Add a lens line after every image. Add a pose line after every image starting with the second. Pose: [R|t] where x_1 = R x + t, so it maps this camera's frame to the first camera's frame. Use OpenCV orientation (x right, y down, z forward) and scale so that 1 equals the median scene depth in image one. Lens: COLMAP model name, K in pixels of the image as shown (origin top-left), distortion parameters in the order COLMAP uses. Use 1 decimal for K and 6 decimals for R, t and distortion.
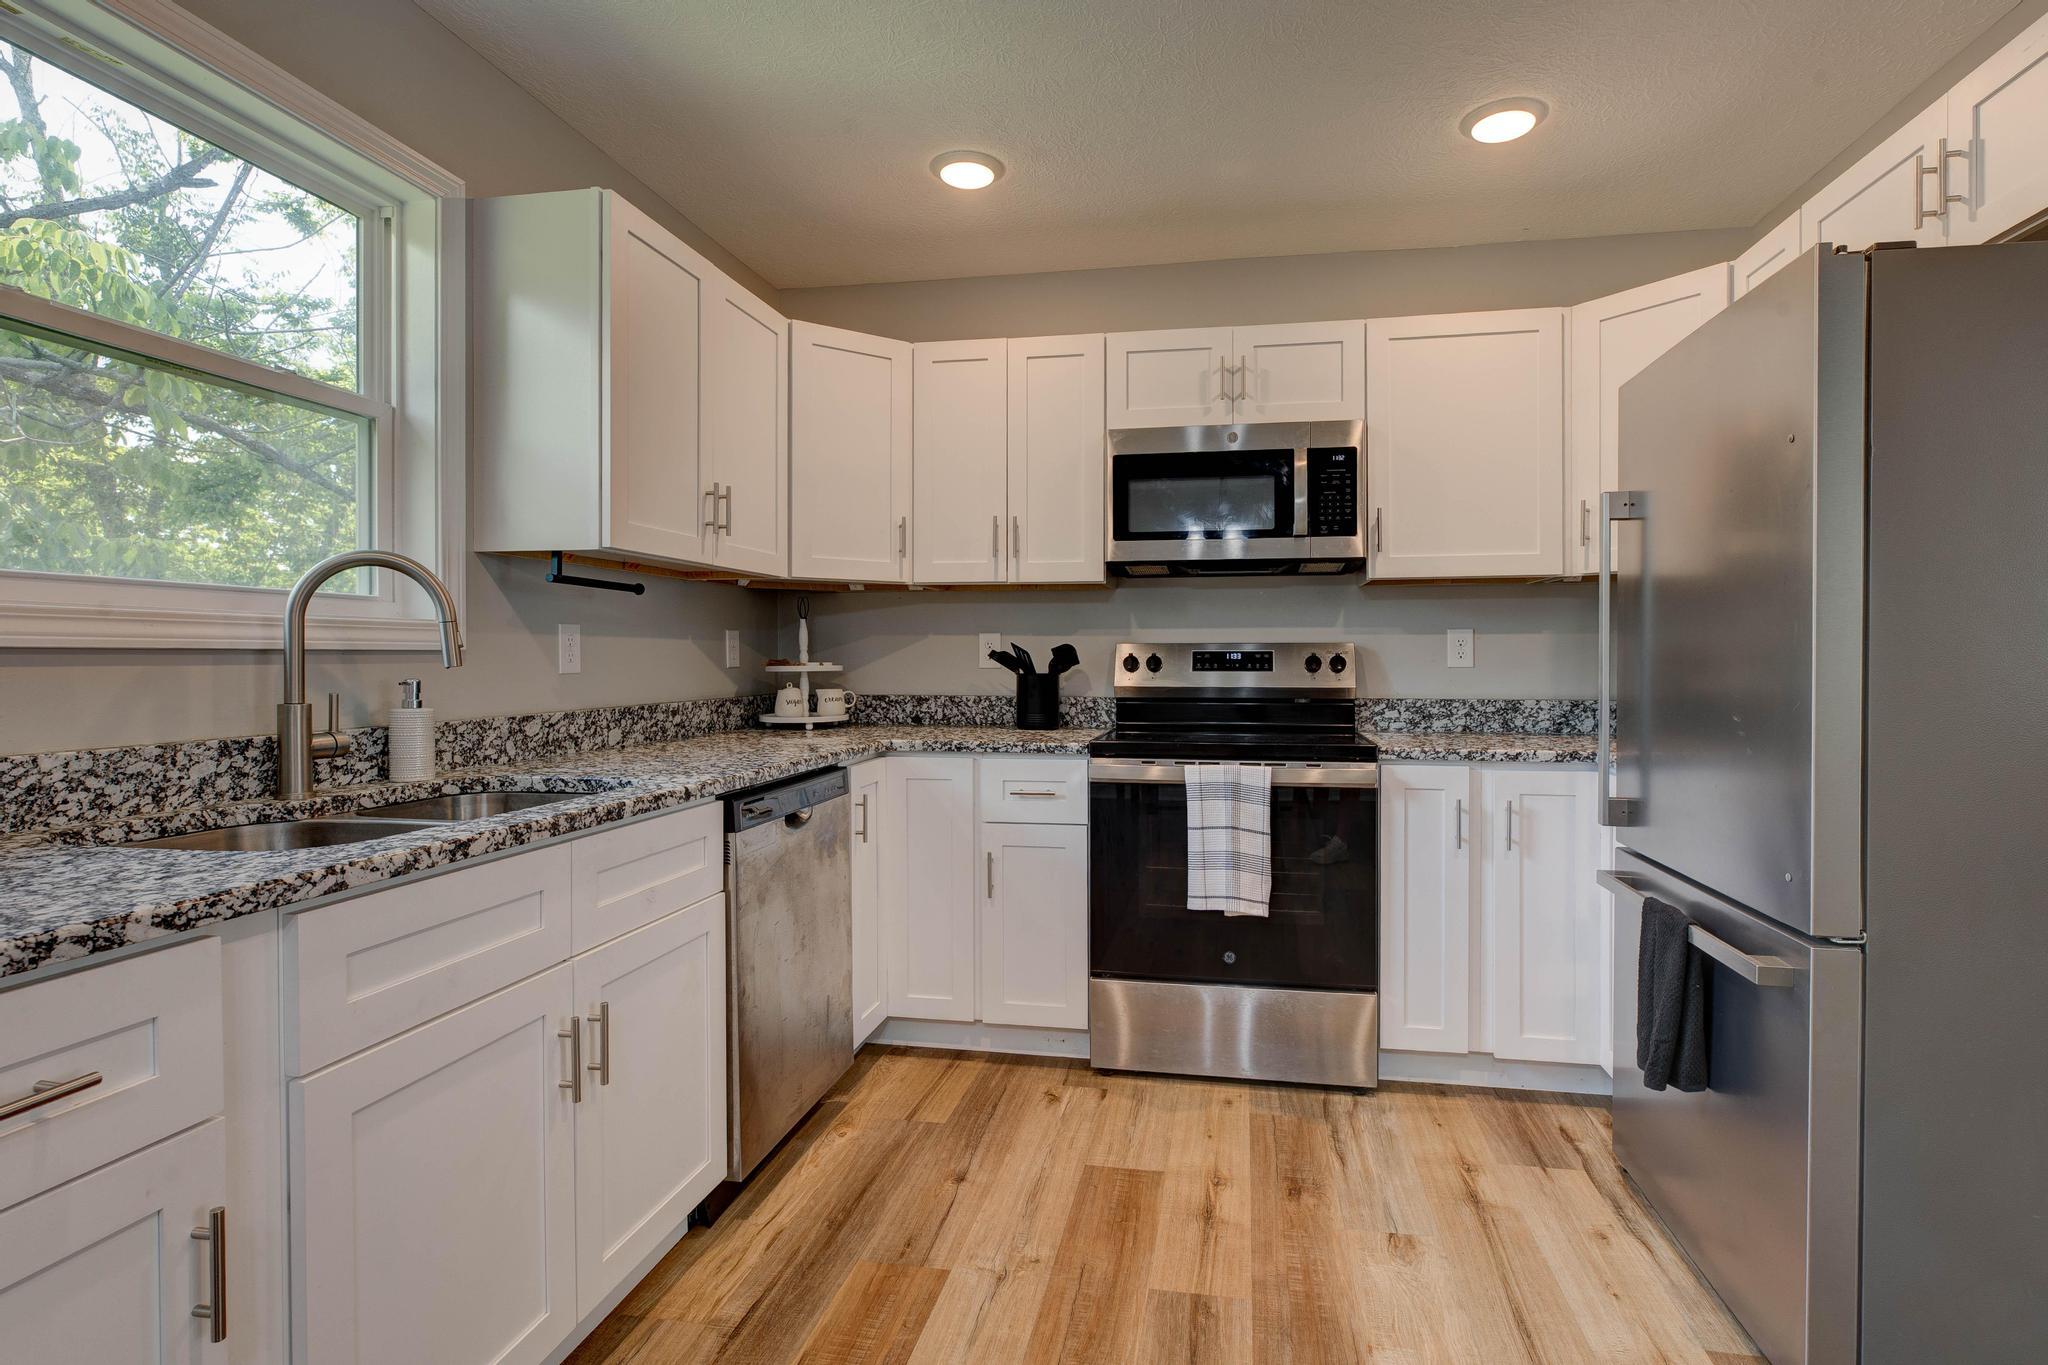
lens RADIAL K [[997.1, 0, 1047.8], [0, 997.1, 661.8], [0, 0, 1]] dist [-0.001903, -0.001202]
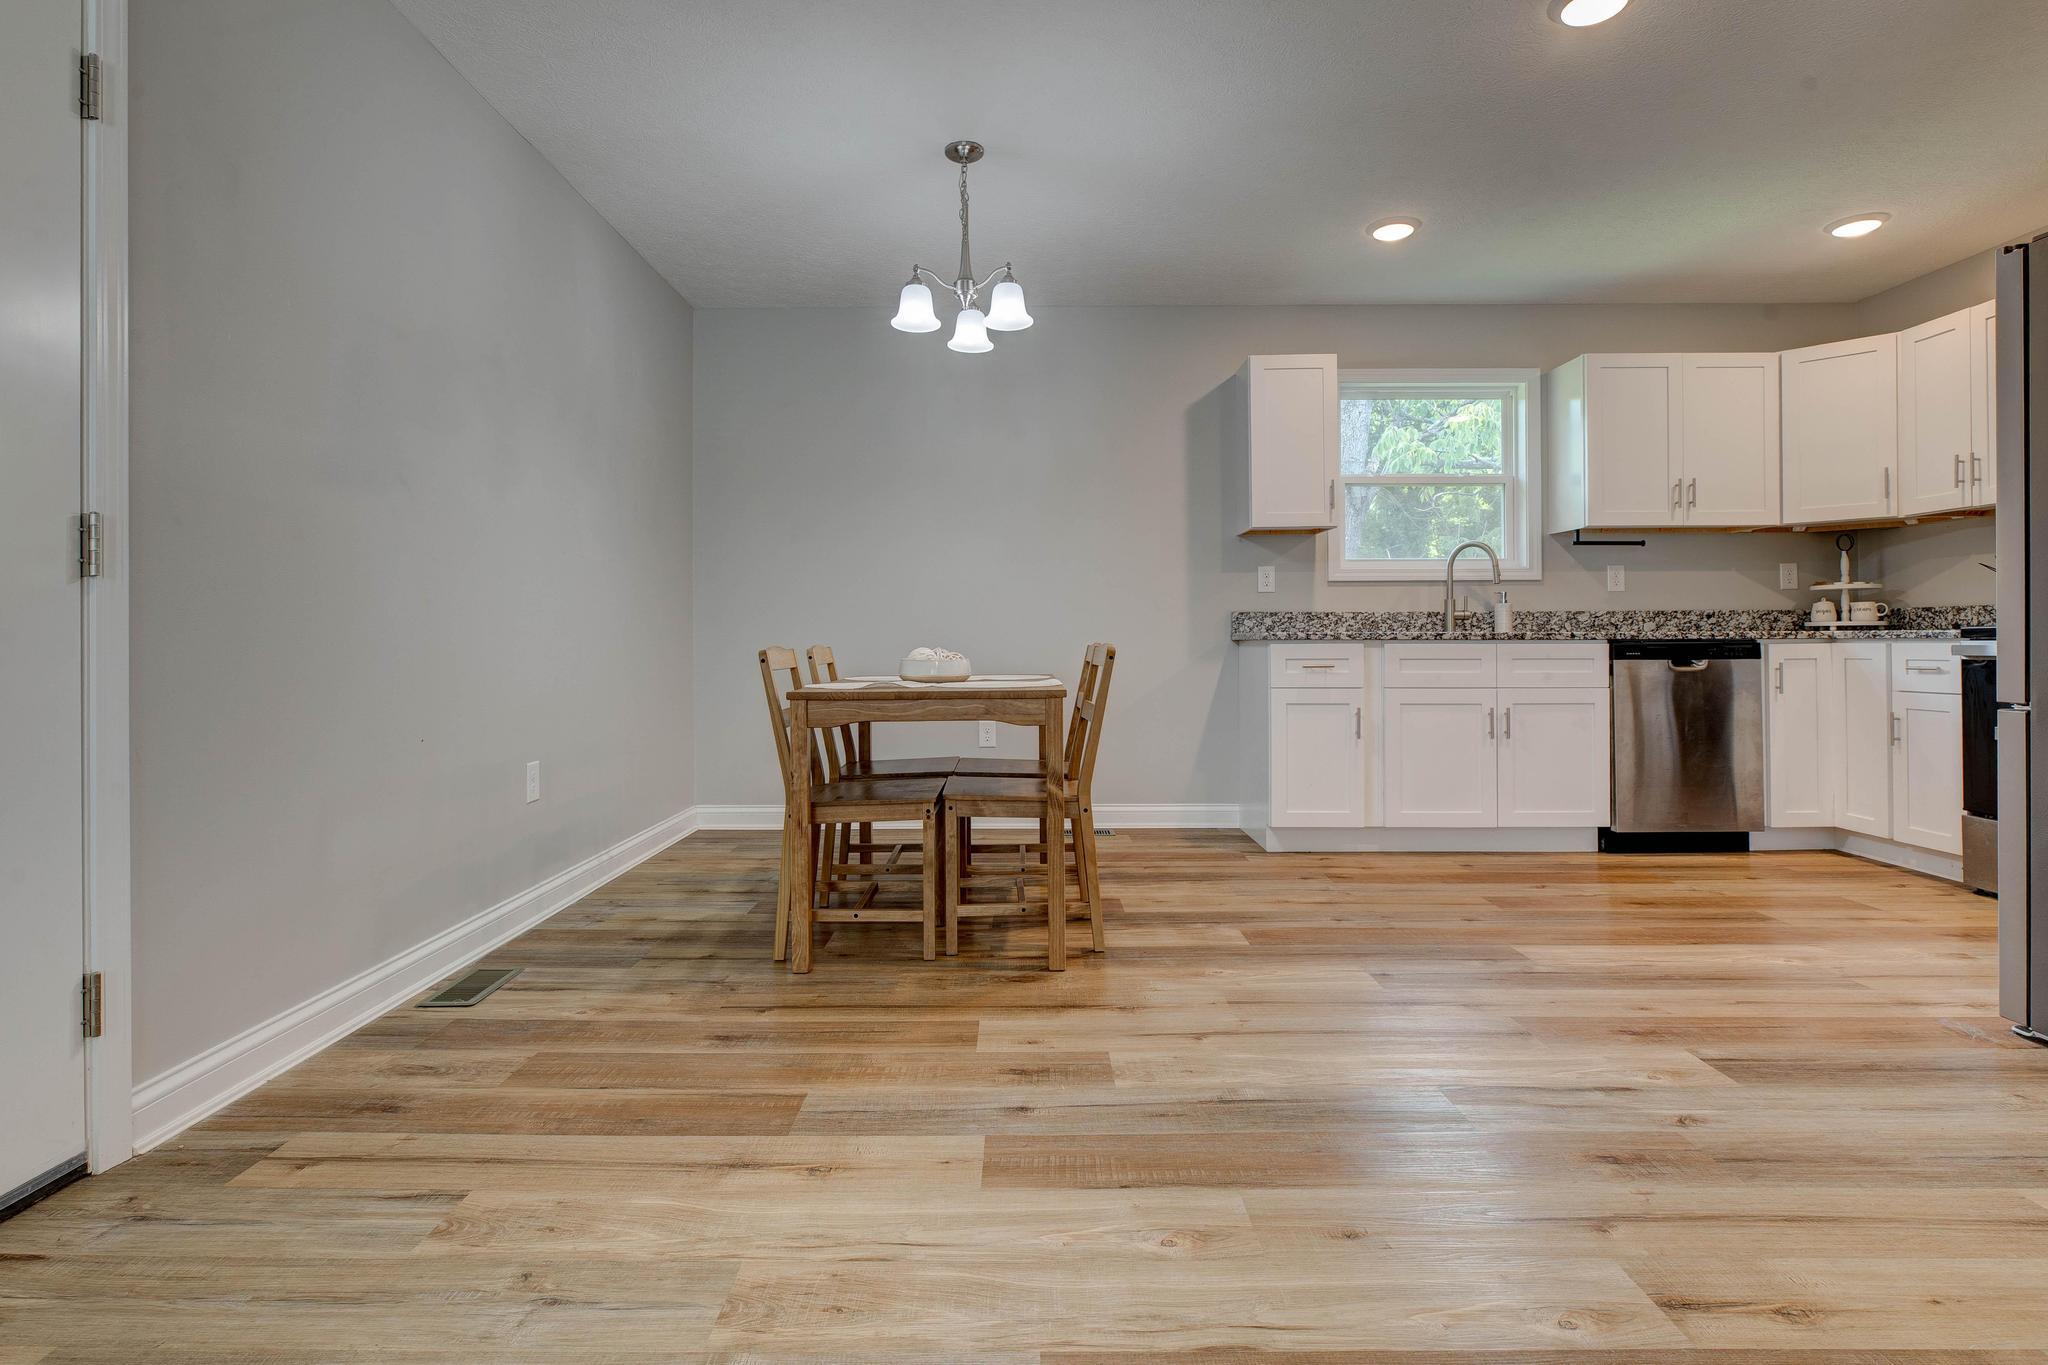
lens RADIAL K [[997.1, 0, 968.6], [0, 997.1, 651.2], [0, 0, 1]] dist [-0.001903, -0.001202]
pose [[0.123974, 0.012002, -0.992213, 1.197289], [-0.005731, 0.999919, 0.011379, 0.106474], [0.992269, 0.004276, 0.124033, -0.439877]]
